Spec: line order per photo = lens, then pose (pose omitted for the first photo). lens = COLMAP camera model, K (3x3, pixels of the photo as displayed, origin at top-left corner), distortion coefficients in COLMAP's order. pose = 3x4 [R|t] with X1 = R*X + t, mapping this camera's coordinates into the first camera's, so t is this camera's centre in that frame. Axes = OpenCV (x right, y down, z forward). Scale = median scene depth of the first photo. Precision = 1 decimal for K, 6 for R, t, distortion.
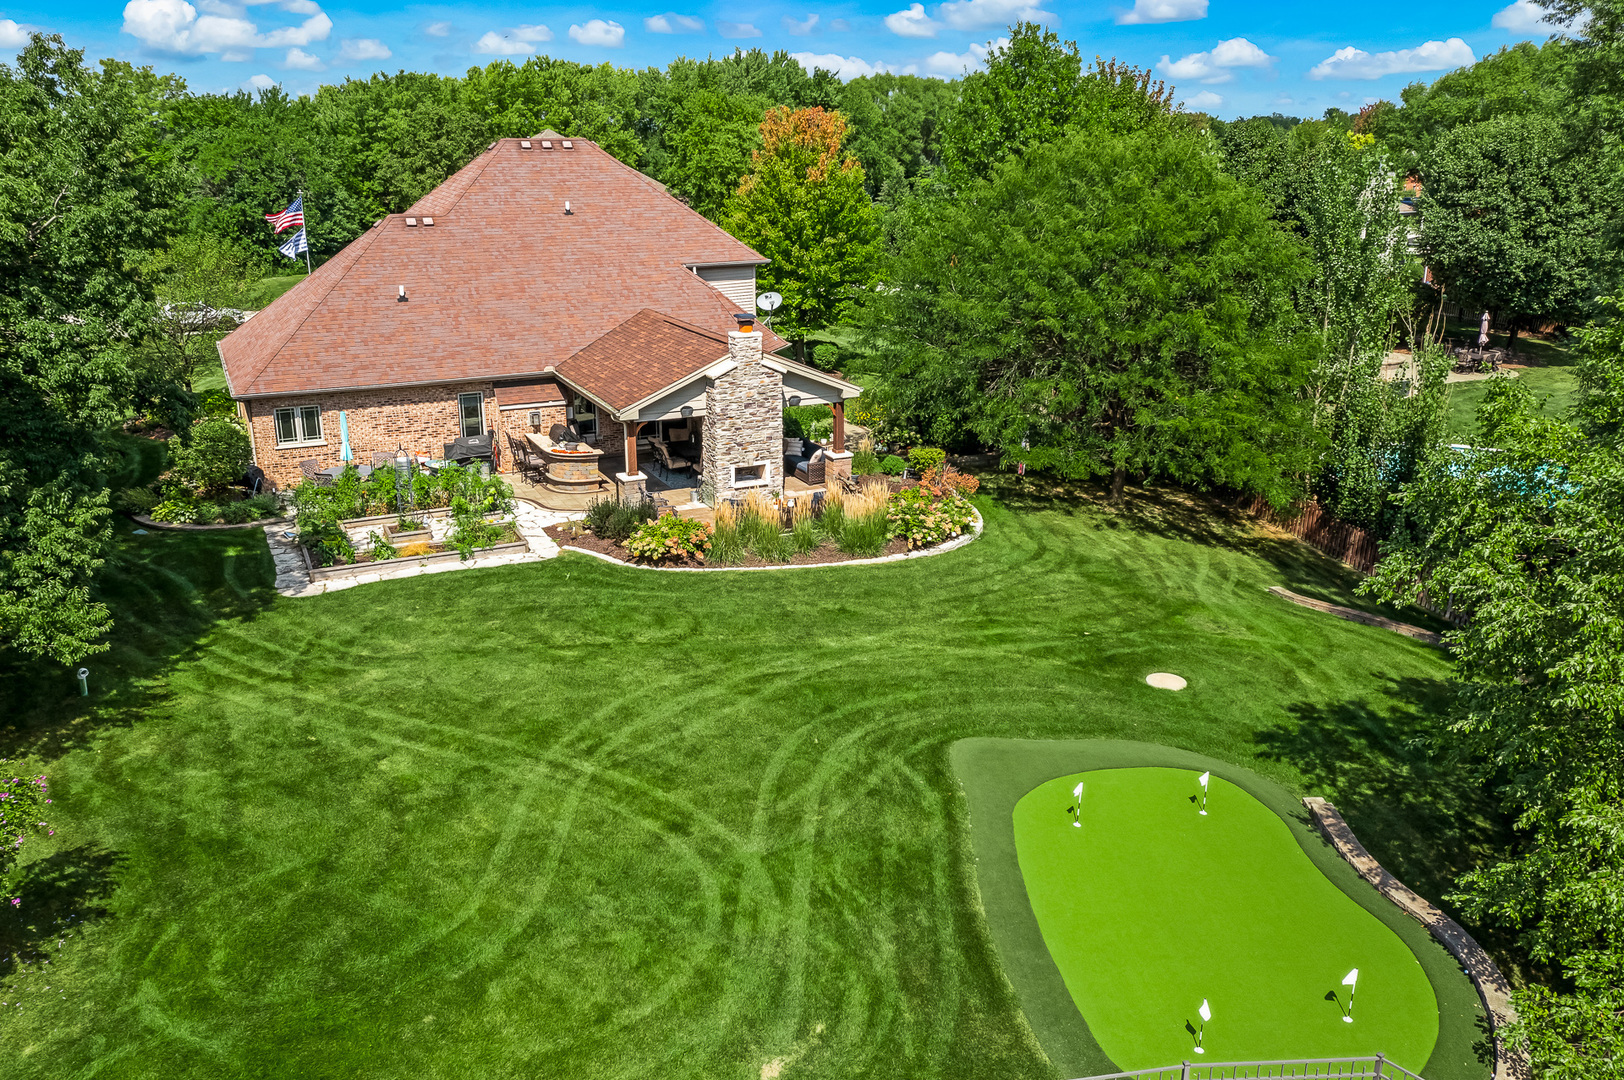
lens RADIAL K [[1329.4, 0, 812.0], [0, 1329.4, 540.0], [0, 0, 1]] dist [-0.005850, 0.015953]
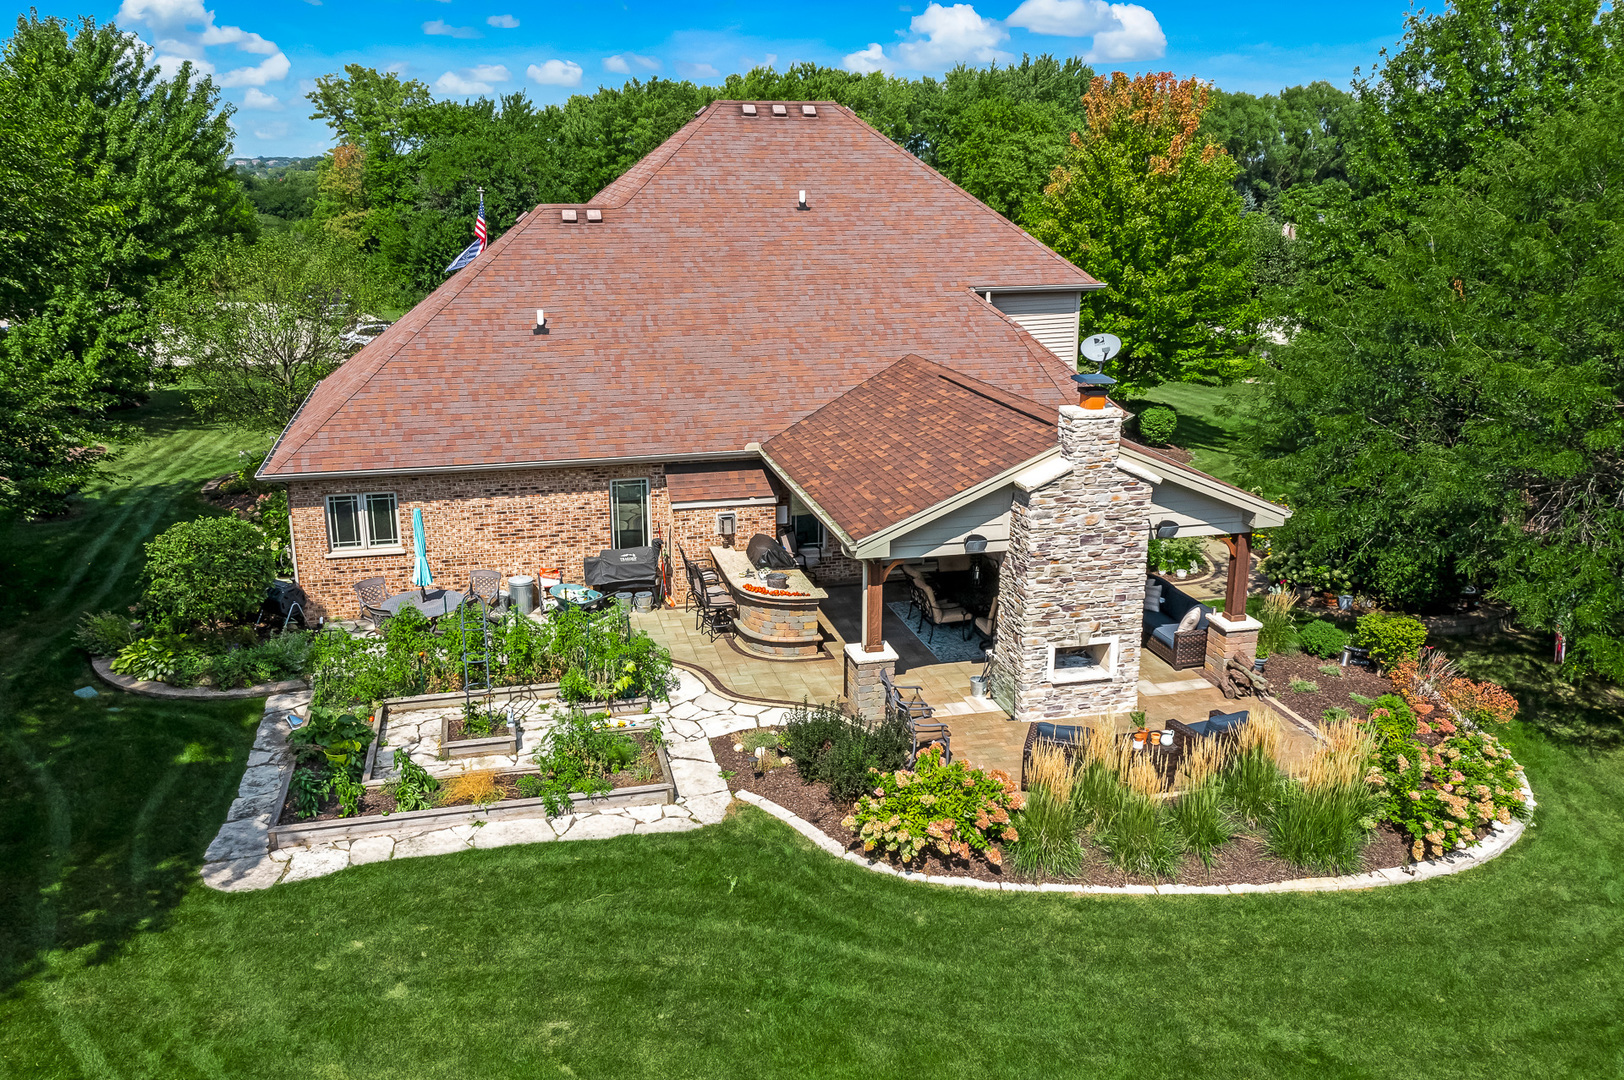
lens RADIAL K [[1329.4, 0, 812.0], [0, 1329.4, 540.0], [0, 0, 1]] dist [-0.005850, 0.015953]
pose [[0.981474, 0.054641, -0.183639, -0.053650], [-0.059080, 0.998076, -0.018786, -0.076250], [0.182259, 0.029287, 0.982814, 0.397126]]
